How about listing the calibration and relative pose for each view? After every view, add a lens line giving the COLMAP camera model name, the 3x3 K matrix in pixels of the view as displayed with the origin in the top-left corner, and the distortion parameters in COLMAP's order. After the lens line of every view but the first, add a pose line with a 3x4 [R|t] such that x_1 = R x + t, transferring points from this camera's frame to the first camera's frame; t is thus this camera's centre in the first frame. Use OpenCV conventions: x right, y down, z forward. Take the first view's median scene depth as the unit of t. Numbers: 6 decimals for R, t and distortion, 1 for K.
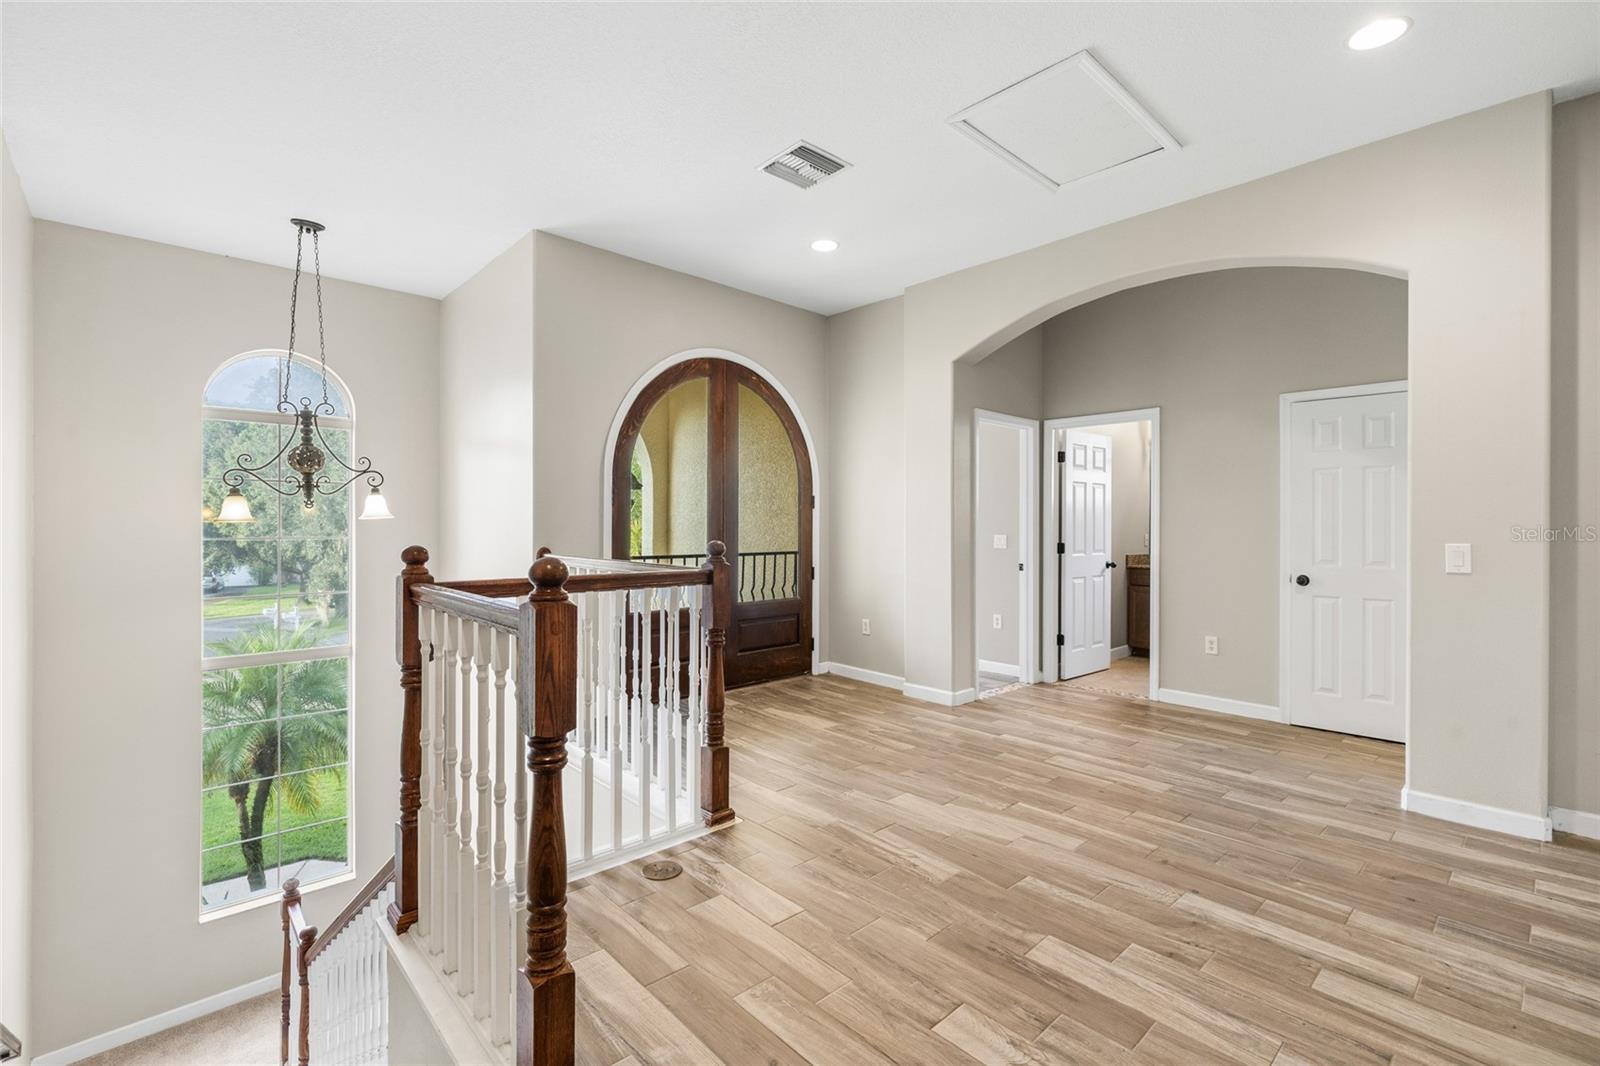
lens RADIAL K [[709.7, 0, 797.4], [0, 709.7, 524.2], [0, 0, 1]] dist [-0.010410, 0.001576]
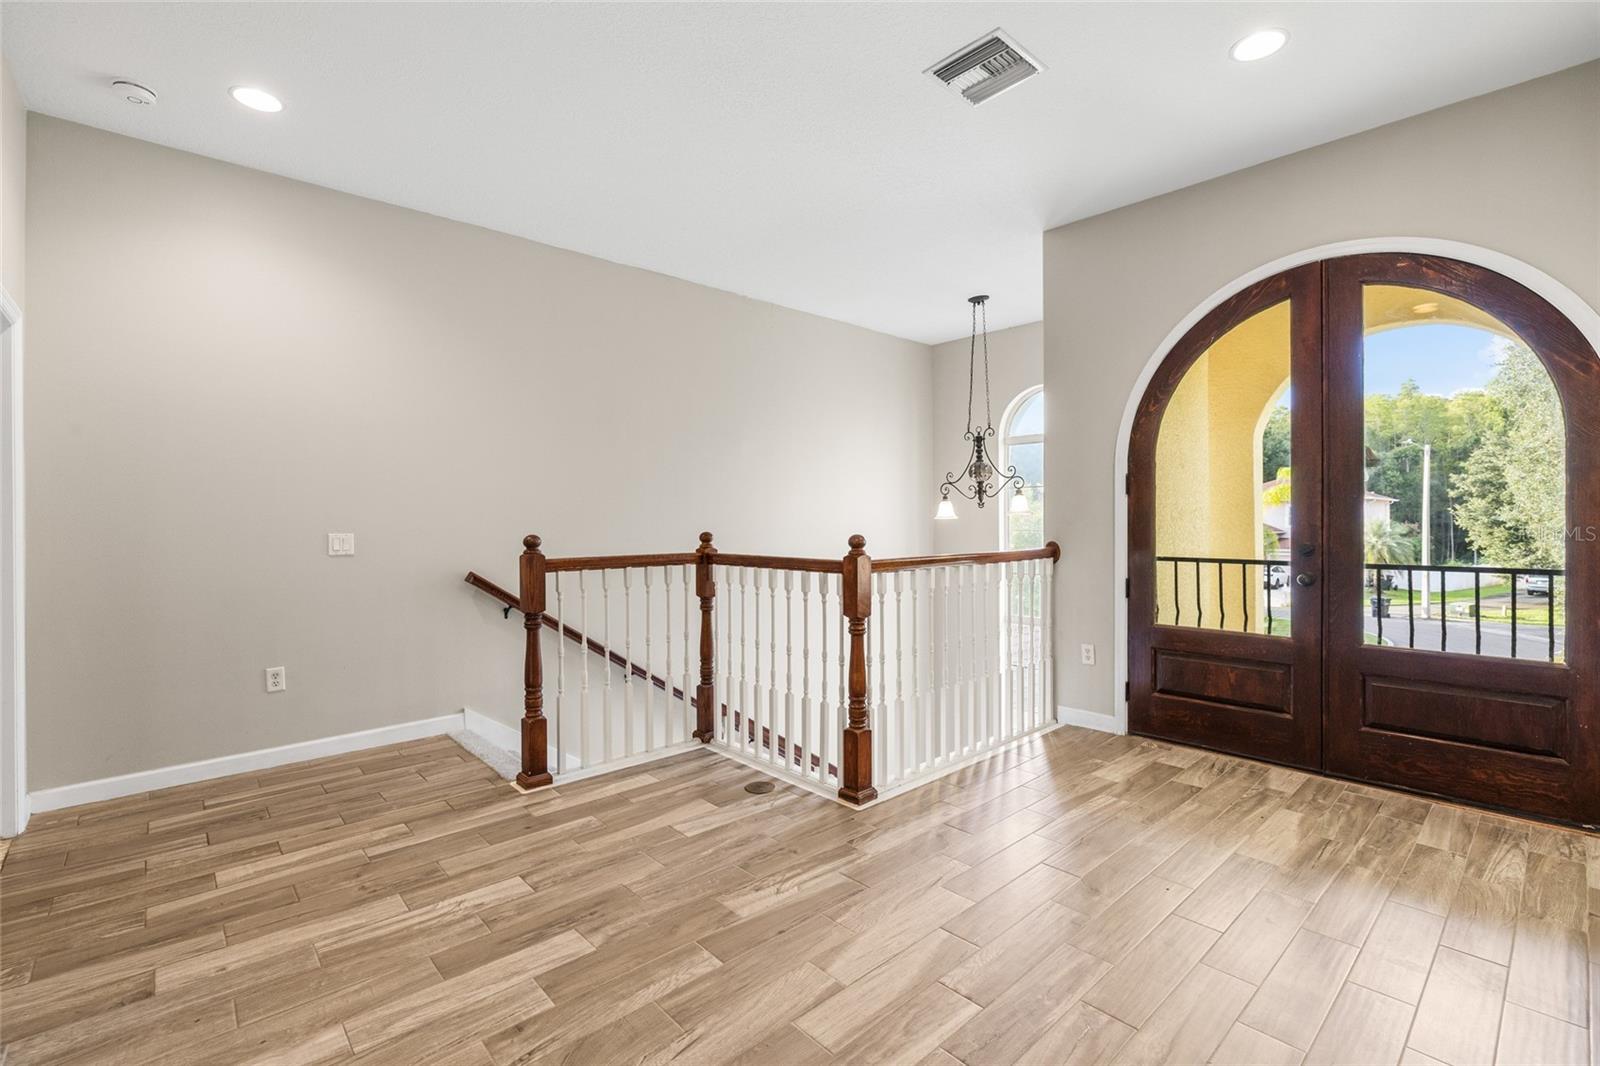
lens RADIAL K [[709.7, 0, 797.4], [0, 709.7, 524.2], [0, 0, 1]] dist [-0.010410, 0.001576]
pose [[-0.002676, 0.001776, -0.999995, 1.129335], [0.004120, 0.999990, 0.001765, 0.007831], [0.999988, -0.004115, -0.002683, 1.103199]]
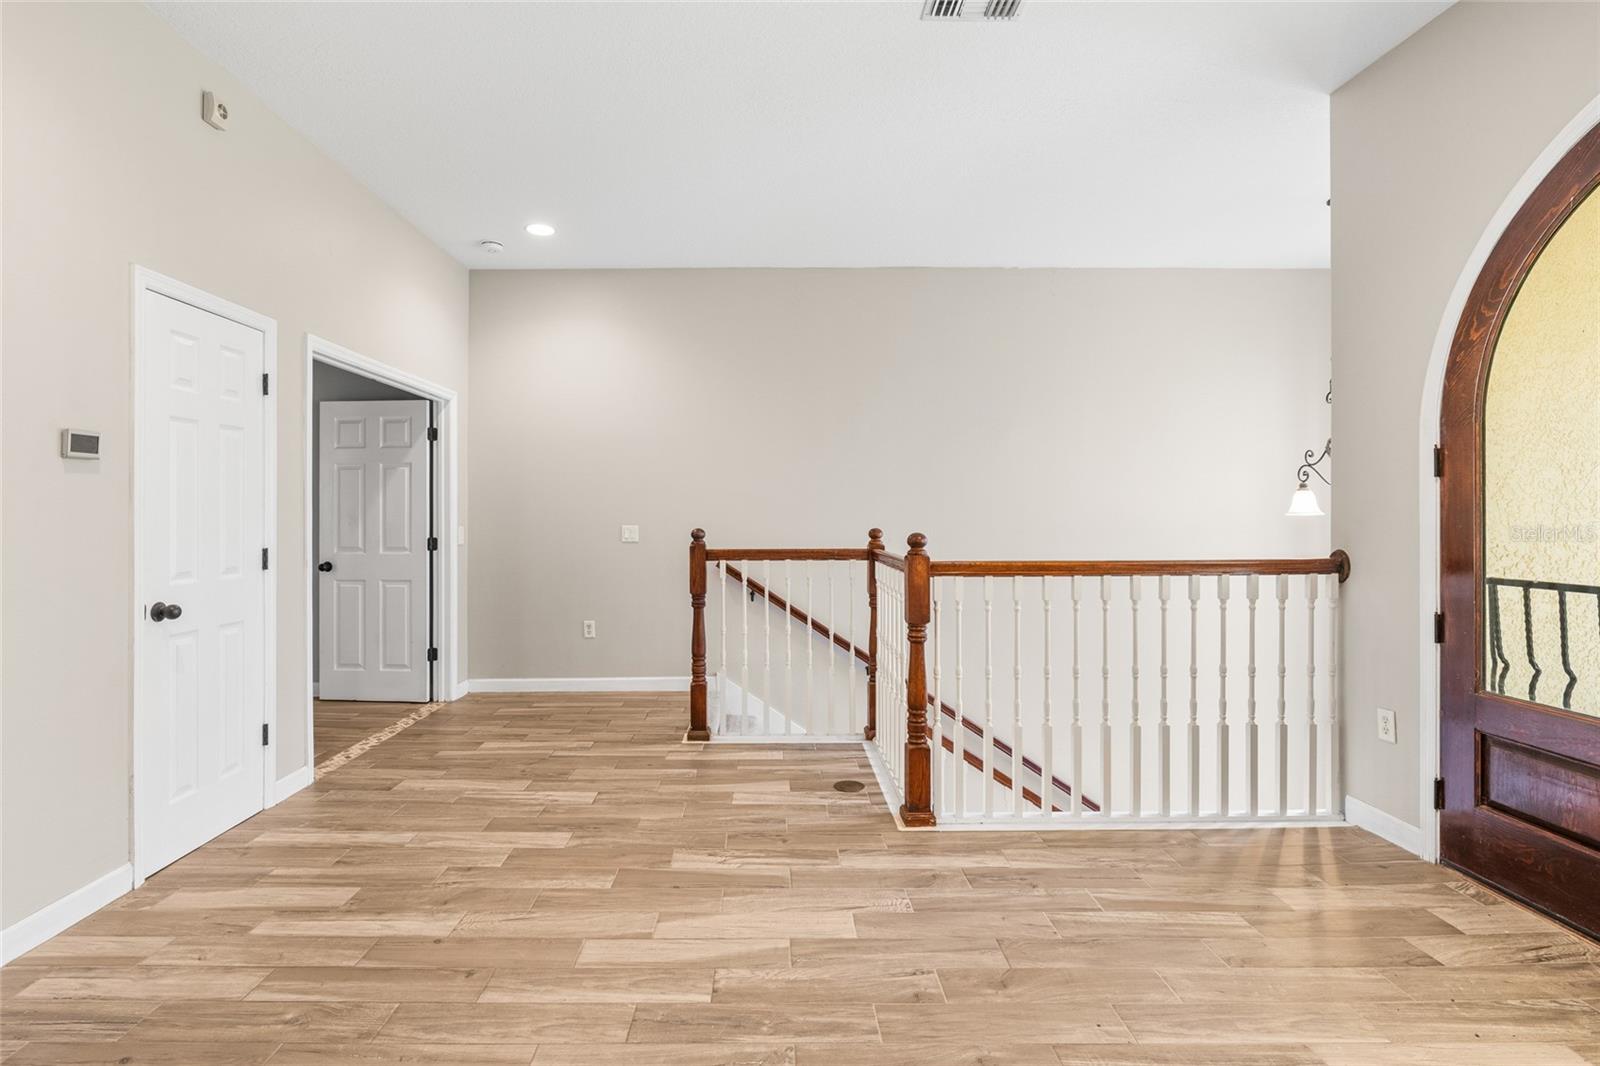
lens RADIAL K [[754.5, 0, 767.5], [0, 754.5, 515.1], [0, 0, 1]] dist [-0.009808, 0.000155]
pose [[-0.674588, -0.004173, -0.738182, 0.941681], [-0.001351, 0.999989, -0.004418, 0.005447], [0.738193, -0.001983, -0.674587, 1.859278]]
